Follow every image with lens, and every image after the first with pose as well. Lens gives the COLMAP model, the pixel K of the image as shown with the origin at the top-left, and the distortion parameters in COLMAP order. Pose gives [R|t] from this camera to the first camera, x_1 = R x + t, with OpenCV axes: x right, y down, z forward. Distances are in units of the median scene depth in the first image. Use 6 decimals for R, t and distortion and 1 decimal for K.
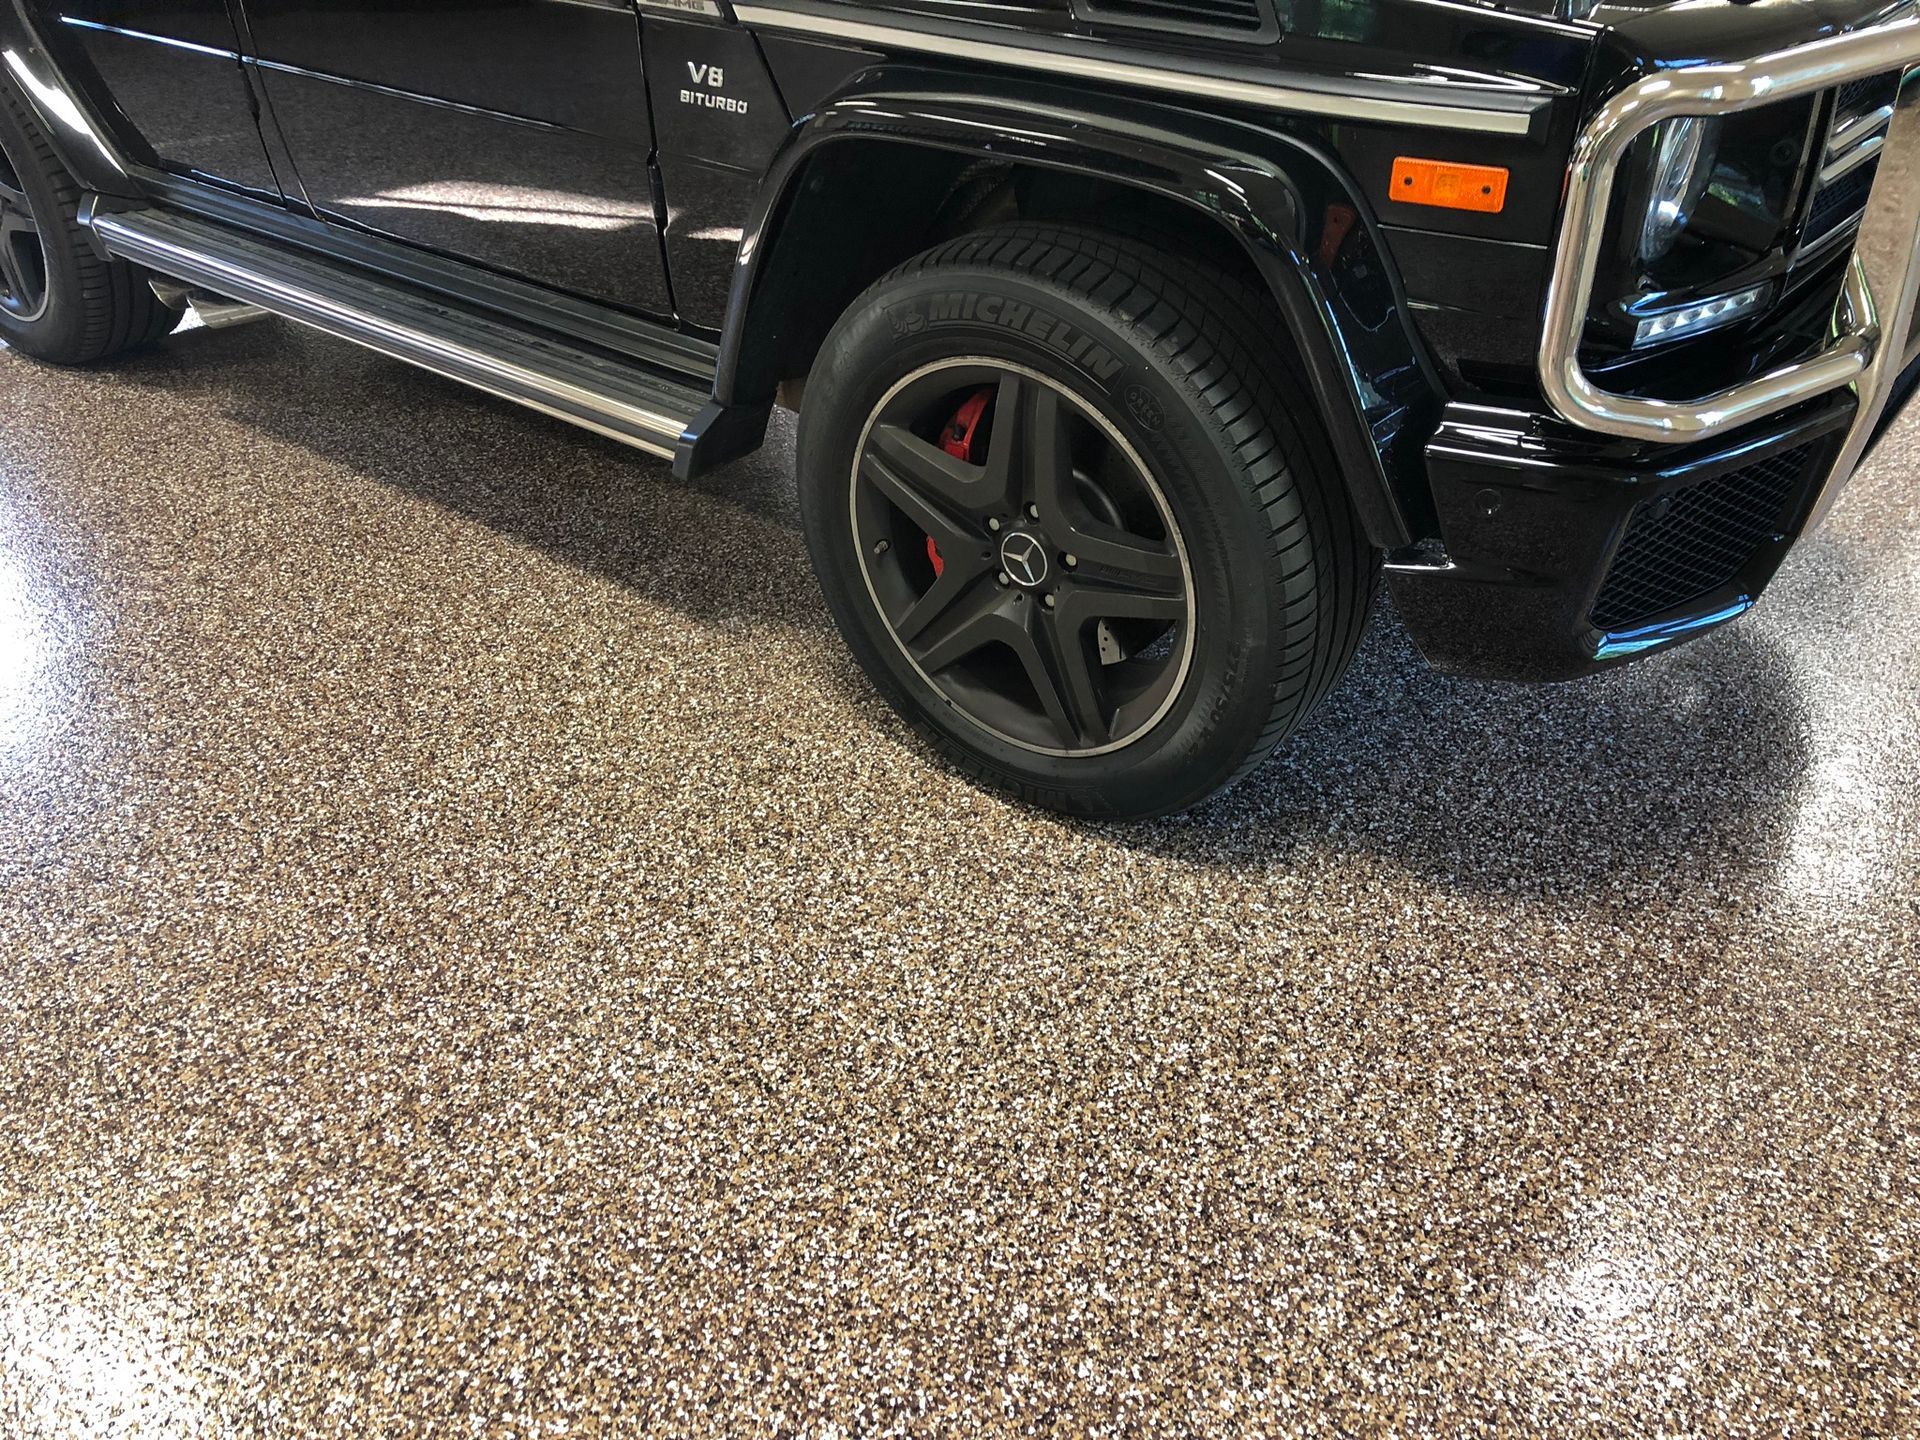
lens RADIAL K [[1597.4, 0, 968.8], [0, 1597.4, 731.2], [0, 0, 1]] dist [0.048775, -0.046073]
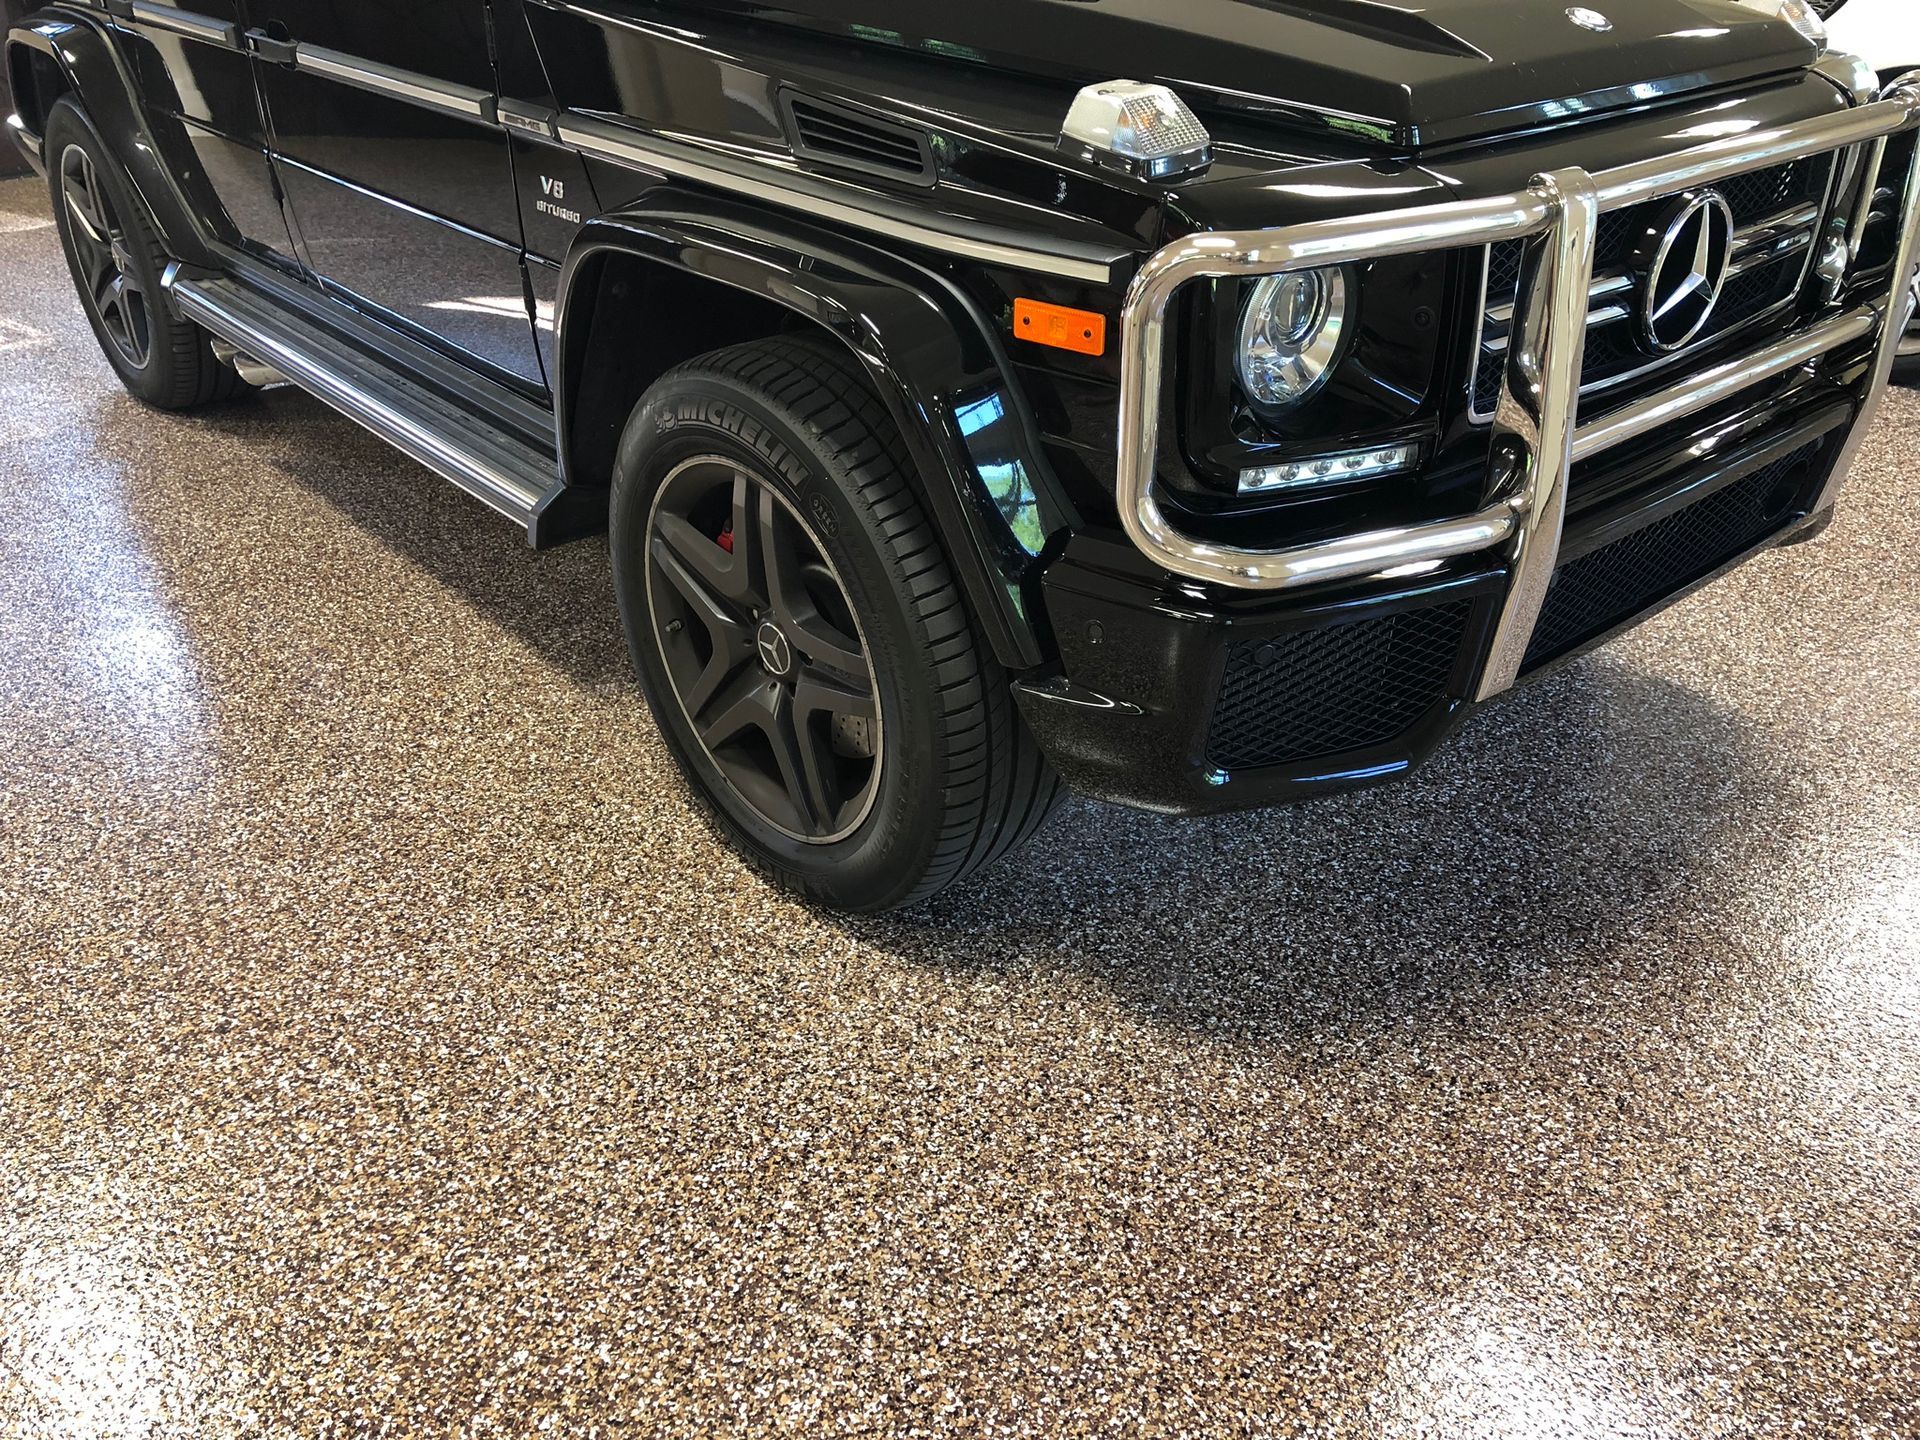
lens RADIAL K [[1597.4, 0, 948.6], [0, 1597.4, 713.2], [0, 0, 1]] dist [0.048775, -0.046073]
pose [[0.981696, 0.102330, -0.160628, 0.362732], [-0.113775, 0.991460, -0.063728, -0.014268], [0.152735, 0.080837, 0.984956, -0.013150]]
